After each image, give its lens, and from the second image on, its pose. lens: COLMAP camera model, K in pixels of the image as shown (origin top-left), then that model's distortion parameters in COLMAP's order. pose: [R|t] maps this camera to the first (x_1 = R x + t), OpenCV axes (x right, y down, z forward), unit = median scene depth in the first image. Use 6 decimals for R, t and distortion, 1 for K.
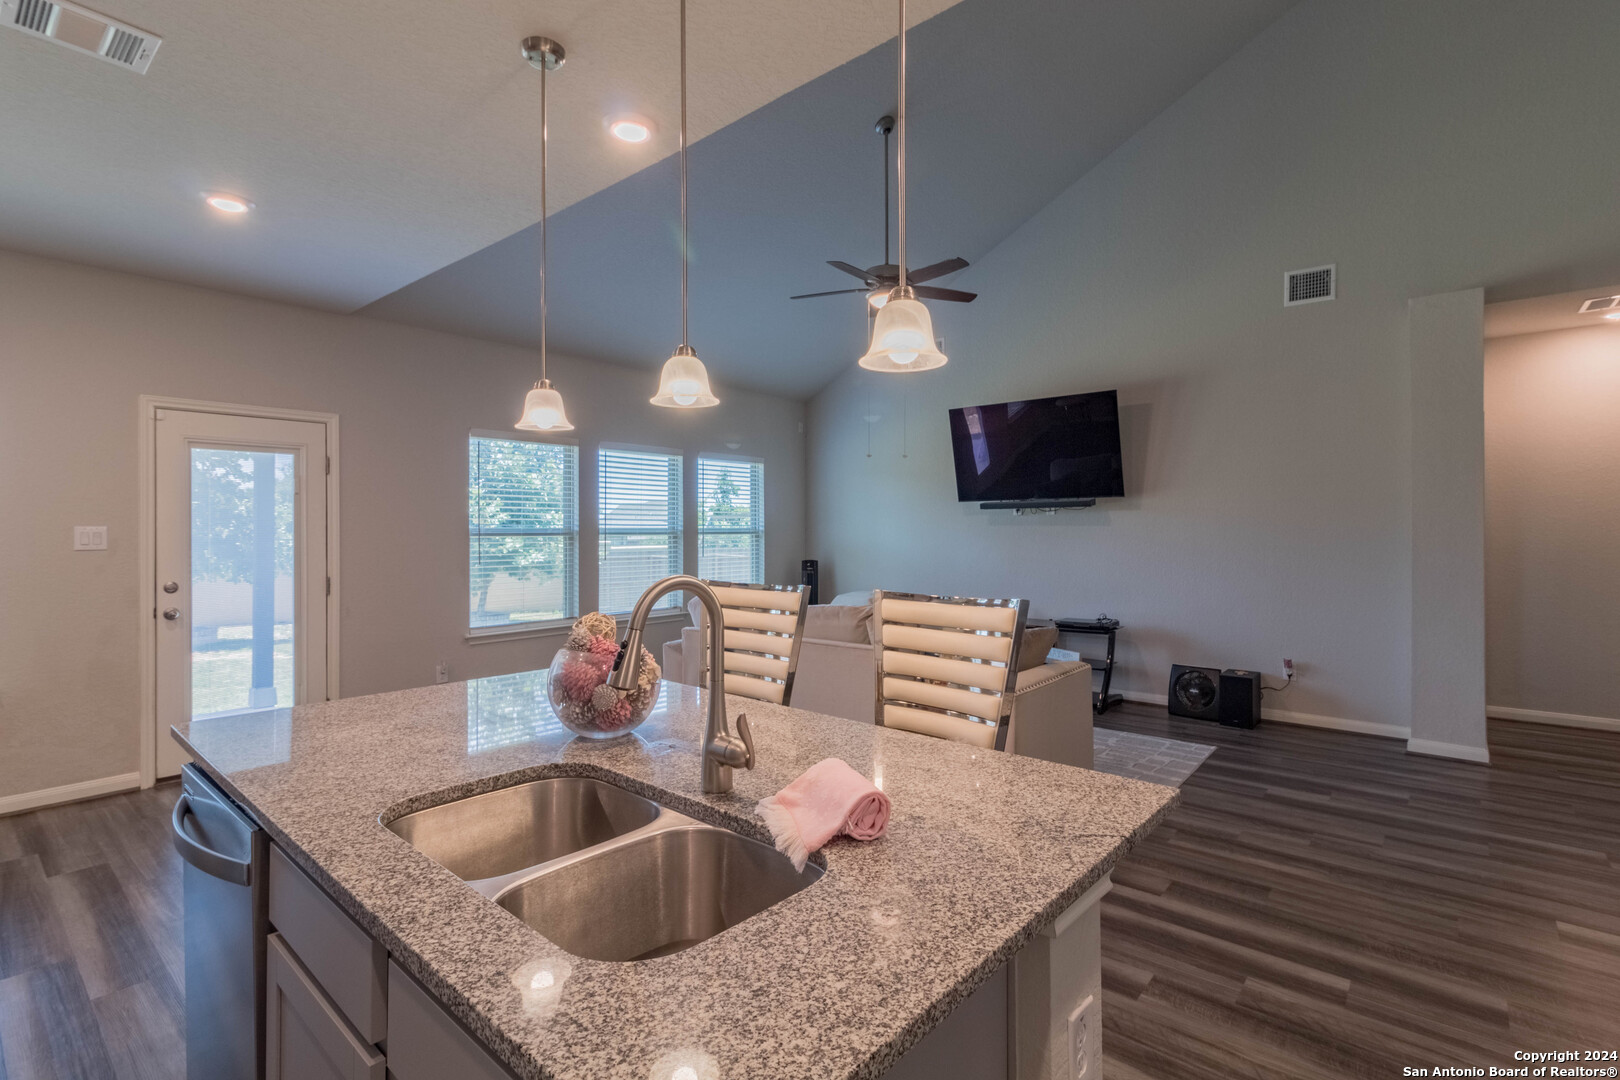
lens RADIAL K [[777.2, 0, 786.3], [0, 777.2, 531.8], [0, 0, 1]] dist [0.009987, 0.000549]
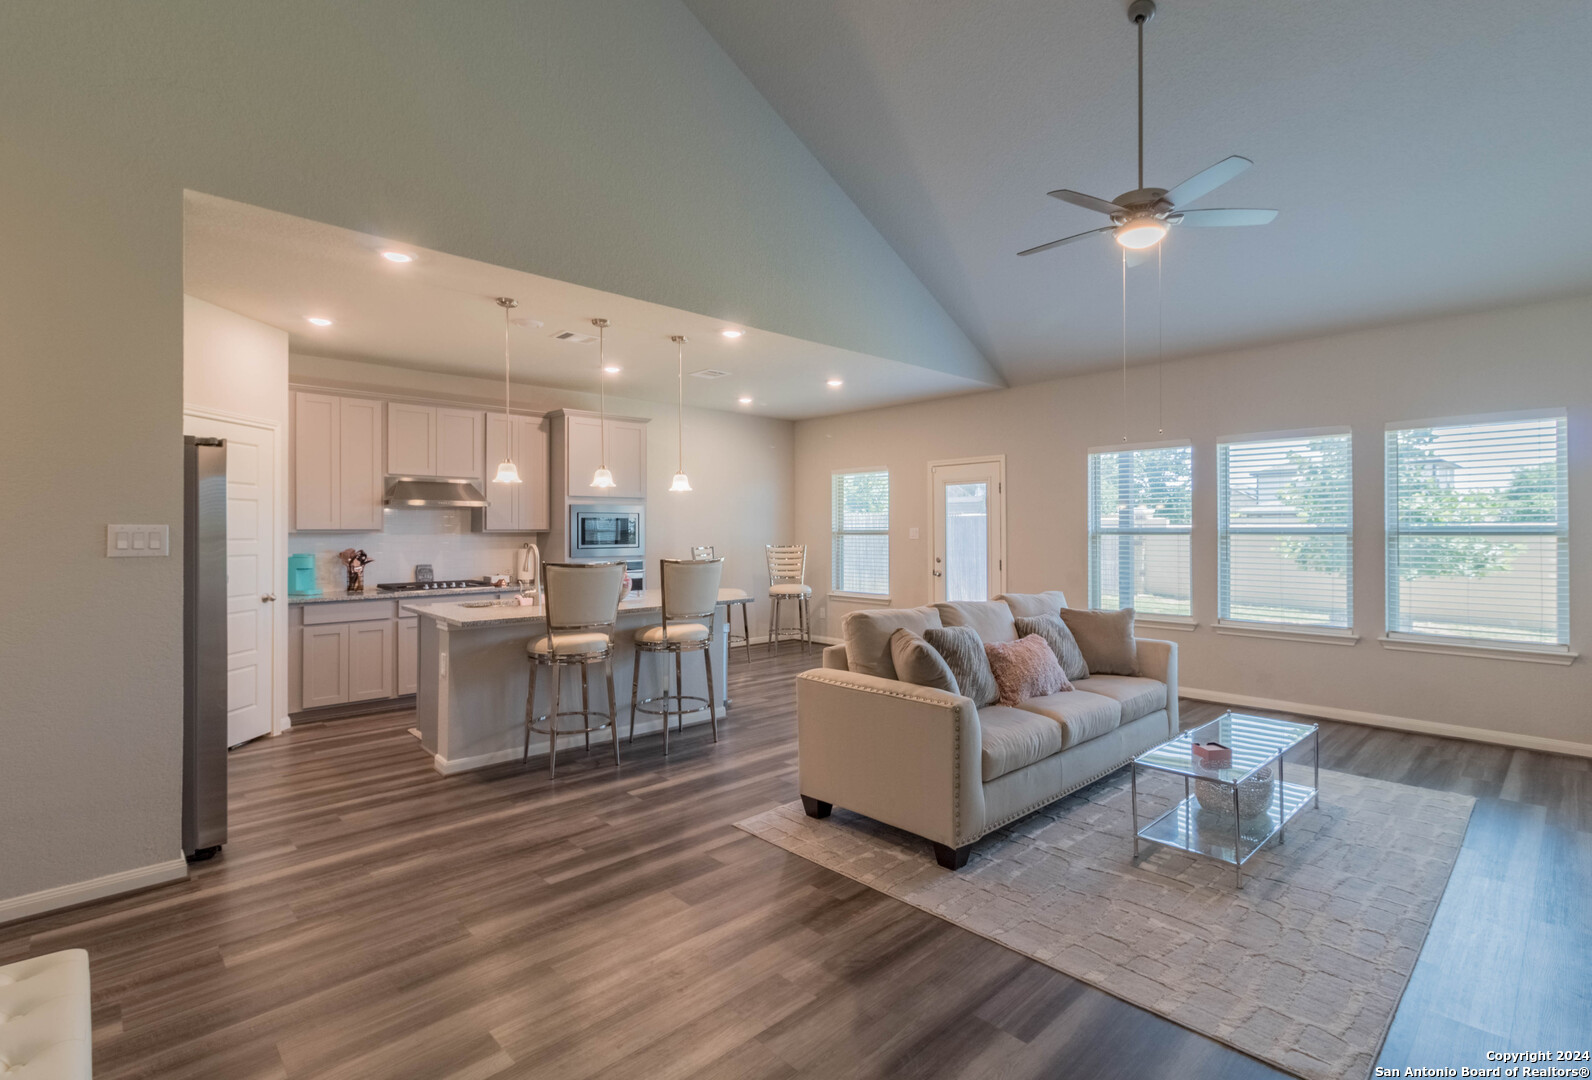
lens RADIAL K [[730.2, 0, 798.8], [0, 730.2, 524.2], [0, 0, 1]] dist [0.004970, 0.000126]
pose [[-0.092720, -0.003836, -0.995685, 1.061999], [-0.000990, 0.999992, -0.003761, -0.008041], [0.995692, 0.000637, -0.092723, 0.855965]]
